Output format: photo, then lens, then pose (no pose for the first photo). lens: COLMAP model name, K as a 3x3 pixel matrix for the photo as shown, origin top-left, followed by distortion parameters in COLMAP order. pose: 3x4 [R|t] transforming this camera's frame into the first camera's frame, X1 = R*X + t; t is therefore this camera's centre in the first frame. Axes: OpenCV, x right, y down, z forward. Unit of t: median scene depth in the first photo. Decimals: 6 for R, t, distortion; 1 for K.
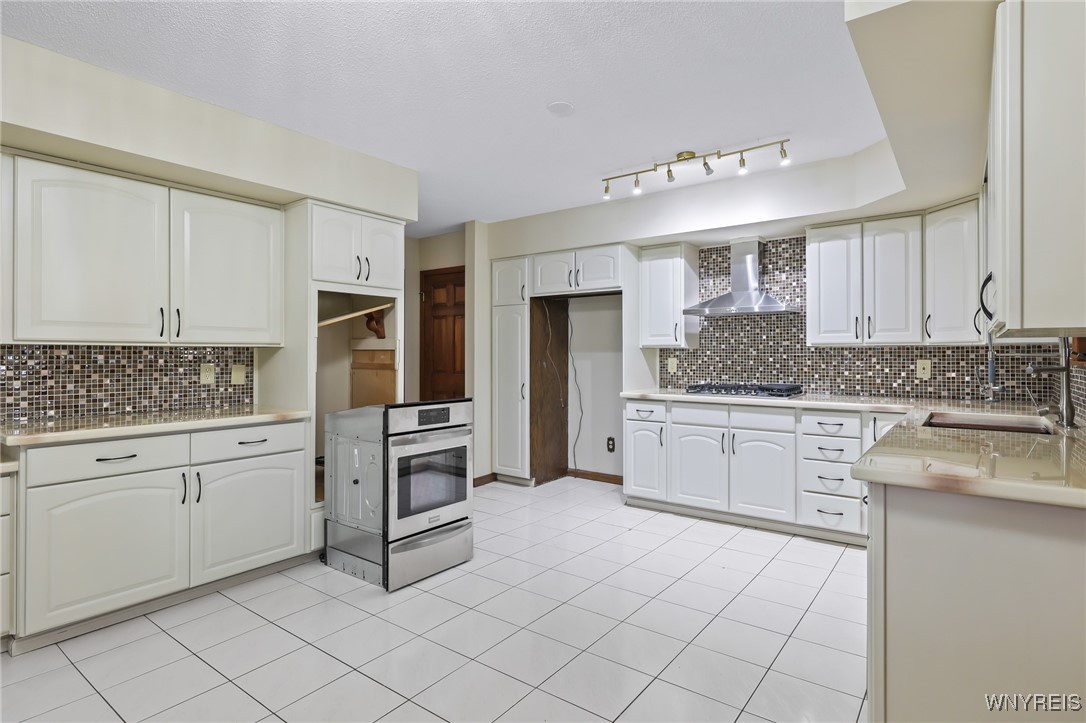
lens RADIAL K [[558.5, 0, 541.6], [0, 558.5, 357.4], [0, 0, 1]] dist [0.001711, 0.000015]
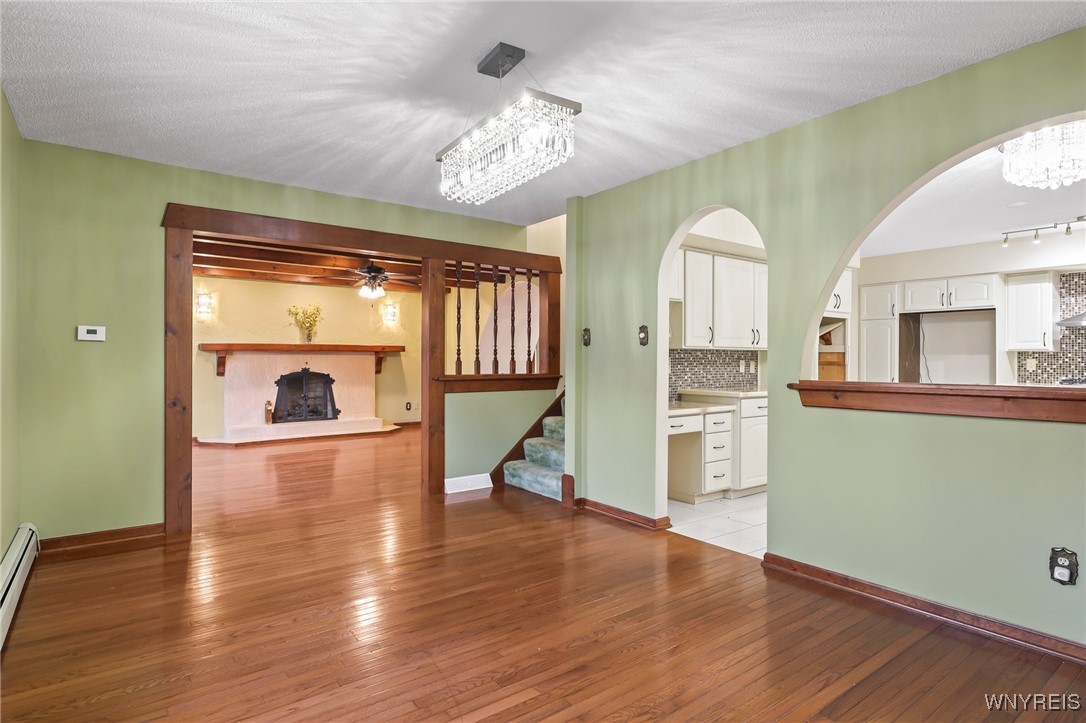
lens RADIAL K [[574.8, 0, 541.3], [0, 574.8, 357.5], [0, 0, 1]] dist [0.001920, 0.000646]
pose [[0.962374, 0.002961, -0.271711, -0.517185], [-0.005332, 0.999954, -0.007987, 0.014527], [0.271675, 0.009135, 0.962346, -0.607805]]
